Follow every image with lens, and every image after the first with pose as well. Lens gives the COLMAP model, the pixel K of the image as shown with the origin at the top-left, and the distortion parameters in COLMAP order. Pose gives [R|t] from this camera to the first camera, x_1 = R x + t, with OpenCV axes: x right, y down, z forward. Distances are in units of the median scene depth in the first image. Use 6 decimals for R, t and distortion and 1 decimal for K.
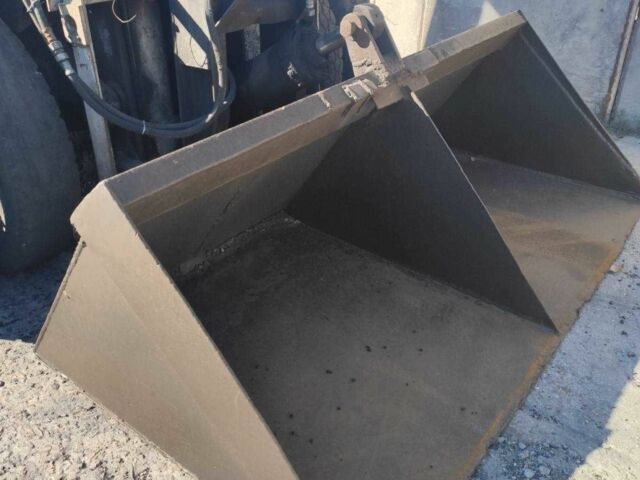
lens RADIAL K [[617.1, 0, 320.0], [0, 617.1, 240.0], [0, 0, 1]] dist [0.039443, -0.014123]
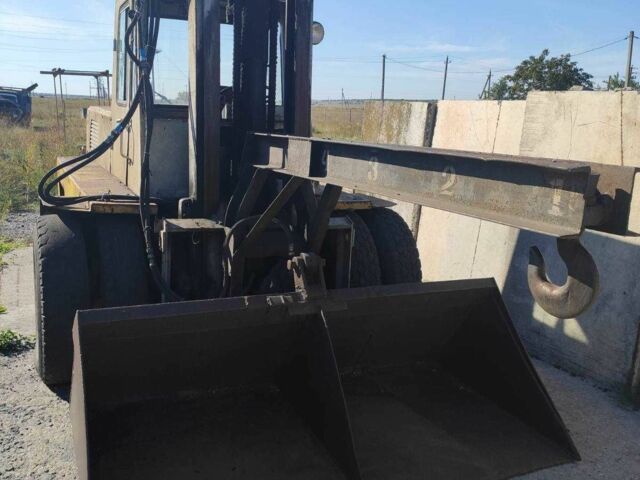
lens RADIAL K [[617.1, 0, 320.0], [0, 617.1, 240.0], [0, 0, 1]] dist [0.039443, -0.014123]
pose [[0.885294, 0.133767, -0.445377, 0.452940], [-0.281085, 0.916903, -0.283336, 0.020735], [0.370467, 0.376025, 0.849329, -0.206895]]
